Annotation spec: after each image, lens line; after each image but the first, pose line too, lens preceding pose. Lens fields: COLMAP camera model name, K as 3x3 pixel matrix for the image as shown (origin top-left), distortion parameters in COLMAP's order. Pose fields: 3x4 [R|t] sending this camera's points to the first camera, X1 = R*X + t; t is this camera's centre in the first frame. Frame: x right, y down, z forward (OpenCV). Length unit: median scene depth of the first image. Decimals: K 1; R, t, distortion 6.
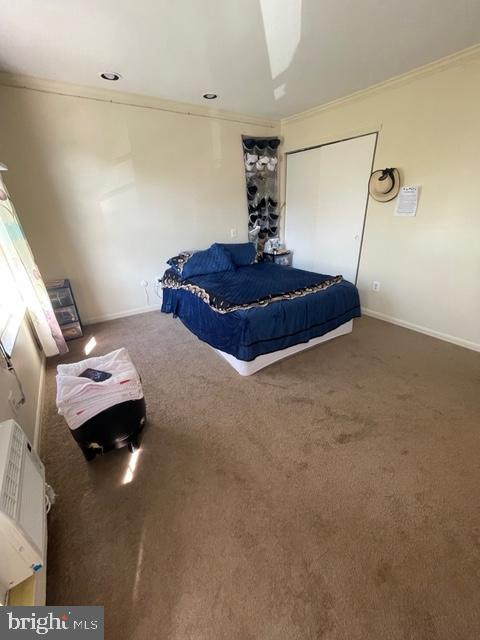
lens RADIAL K [[258.3, 0, 239.5], [0, 258.3, 319.4], [0, 0, 1]] dist [0.001804, -0.000980]
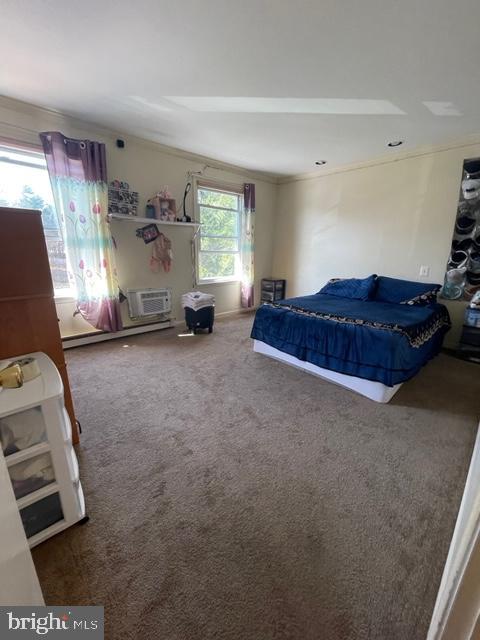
lens RADIAL K [[258.3, 0, 239.9], [0, 258.3, 319.7], [0, 0, 1]] dist [0.001804, -0.000980]
pose [[0.166098, 0.286815, -0.943477, 1.004516], [-0.425787, 0.883841, 0.193727, -0.132027], [0.889447, 0.369543, 0.268927, 0.385114]]
